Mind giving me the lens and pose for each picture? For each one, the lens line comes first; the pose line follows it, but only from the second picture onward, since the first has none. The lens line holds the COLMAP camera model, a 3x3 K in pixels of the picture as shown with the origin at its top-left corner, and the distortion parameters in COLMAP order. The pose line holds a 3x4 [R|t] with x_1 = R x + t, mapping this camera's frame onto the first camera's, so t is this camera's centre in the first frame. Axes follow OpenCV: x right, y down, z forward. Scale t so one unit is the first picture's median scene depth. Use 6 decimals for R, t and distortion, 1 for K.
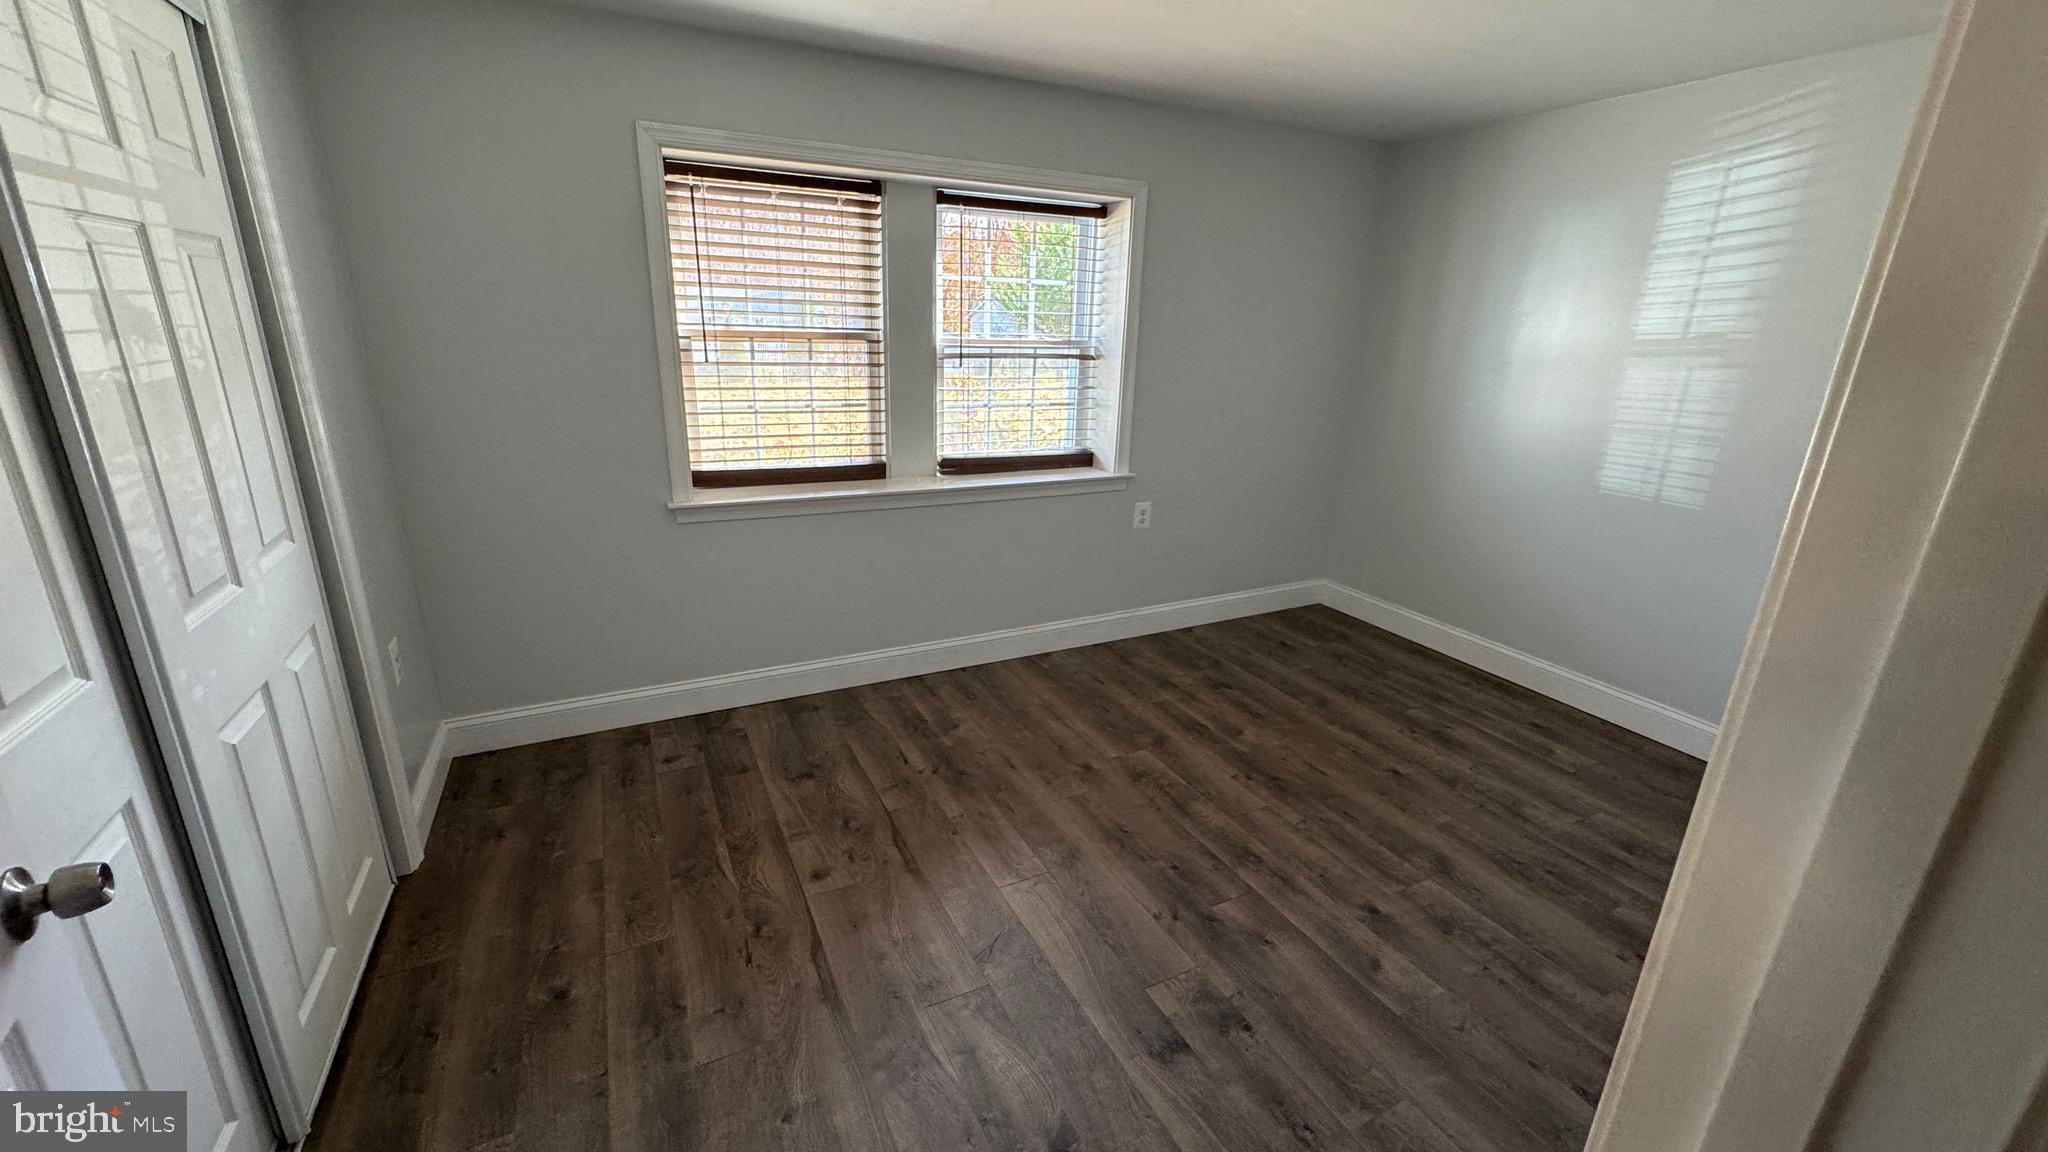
lens RADIAL K [[811.0, 0, 1028.8], [0, 811.0, 566.3], [0, 0, 1]] dist [0.000288, 0.000005]
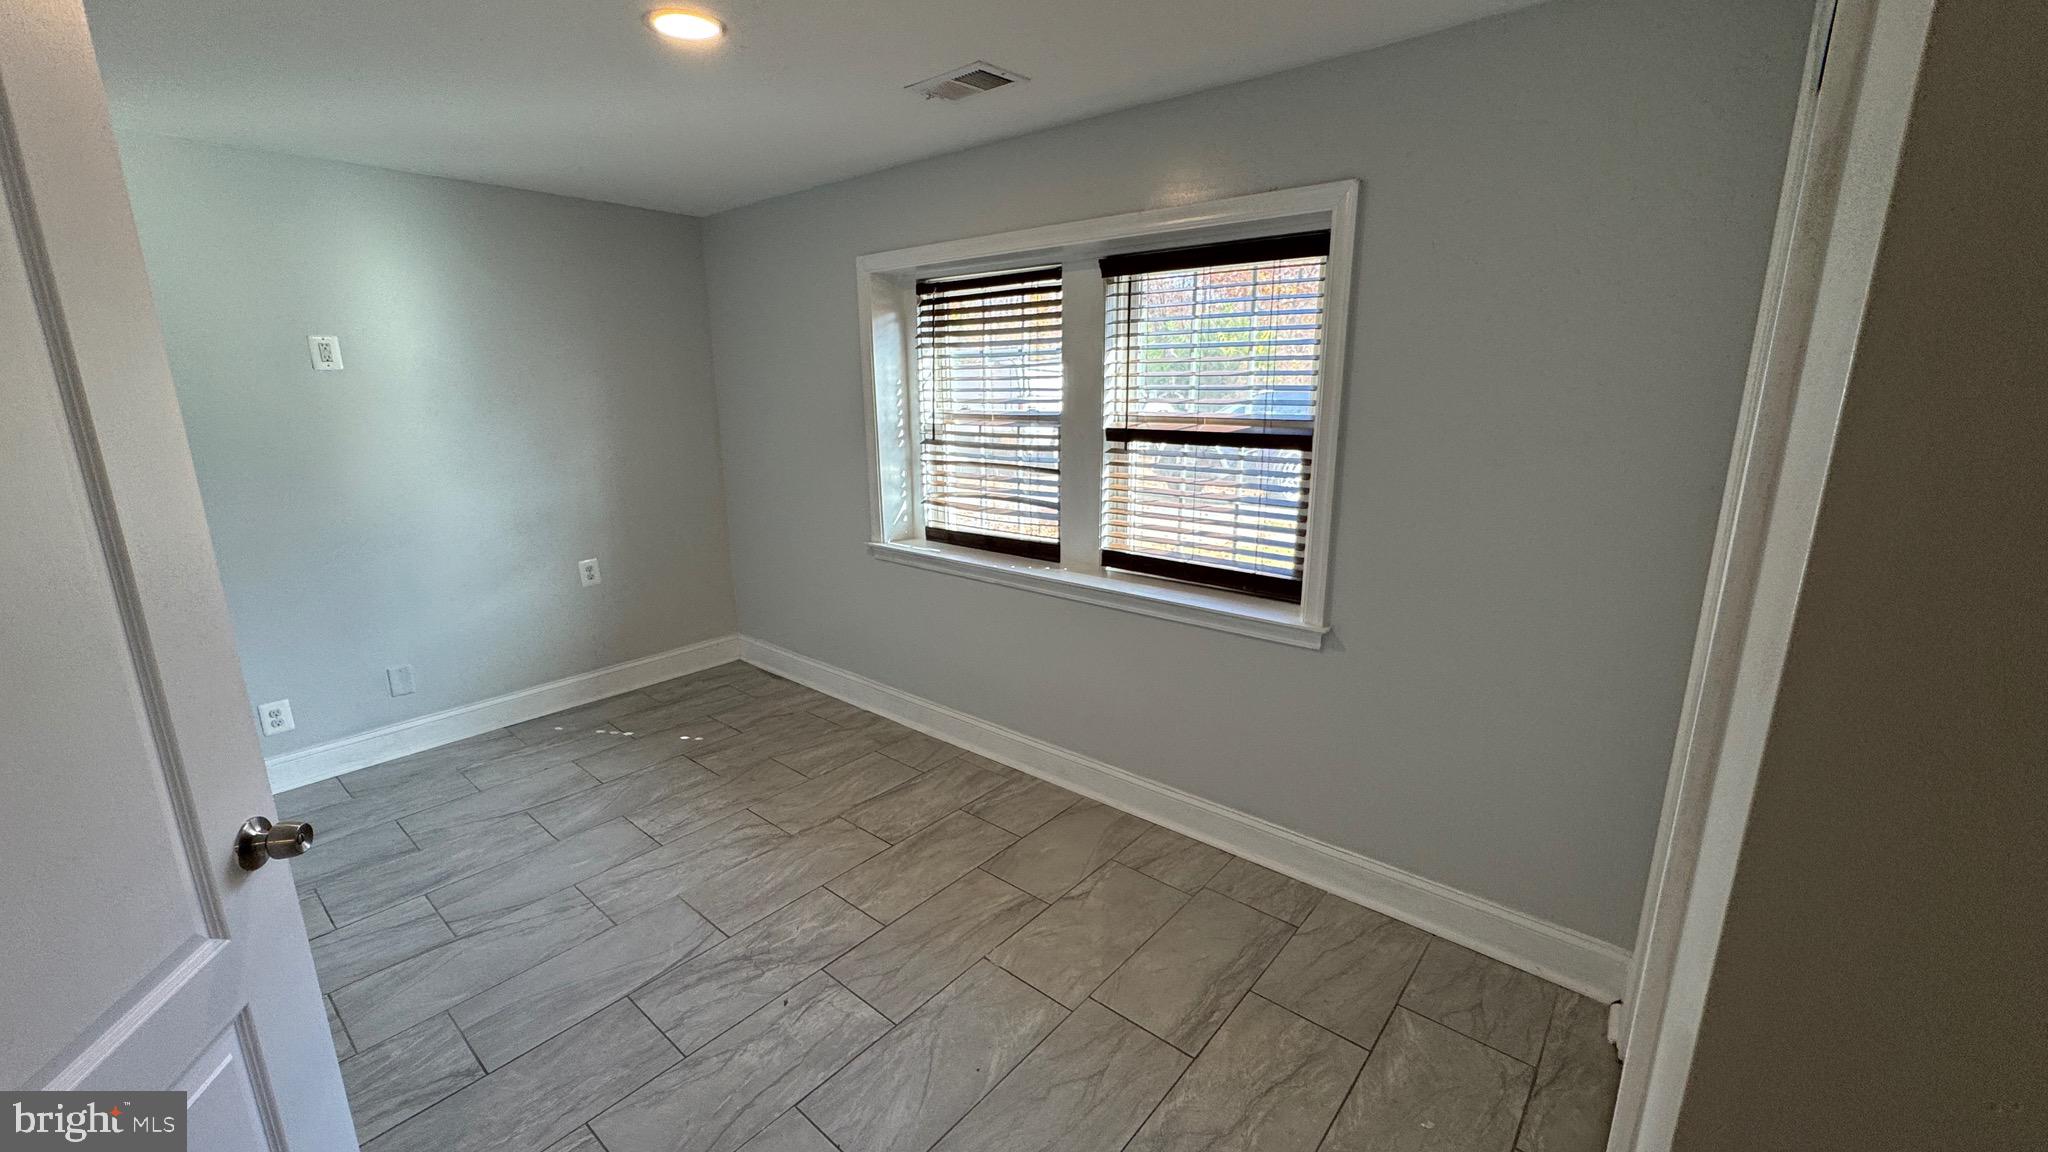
lens RADIAL K [[811.0, 0, 1022.1], [0, 811.0, 579.6], [0, 0, 1]] dist [0.000288, 0.000005]
pose [[0.378427, 0.180182, -0.907925, 0.680619], [-0.259718, 0.962138, 0.082689, -0.154549], [0.888448, 0.204513, 0.410896, 0.556207]]
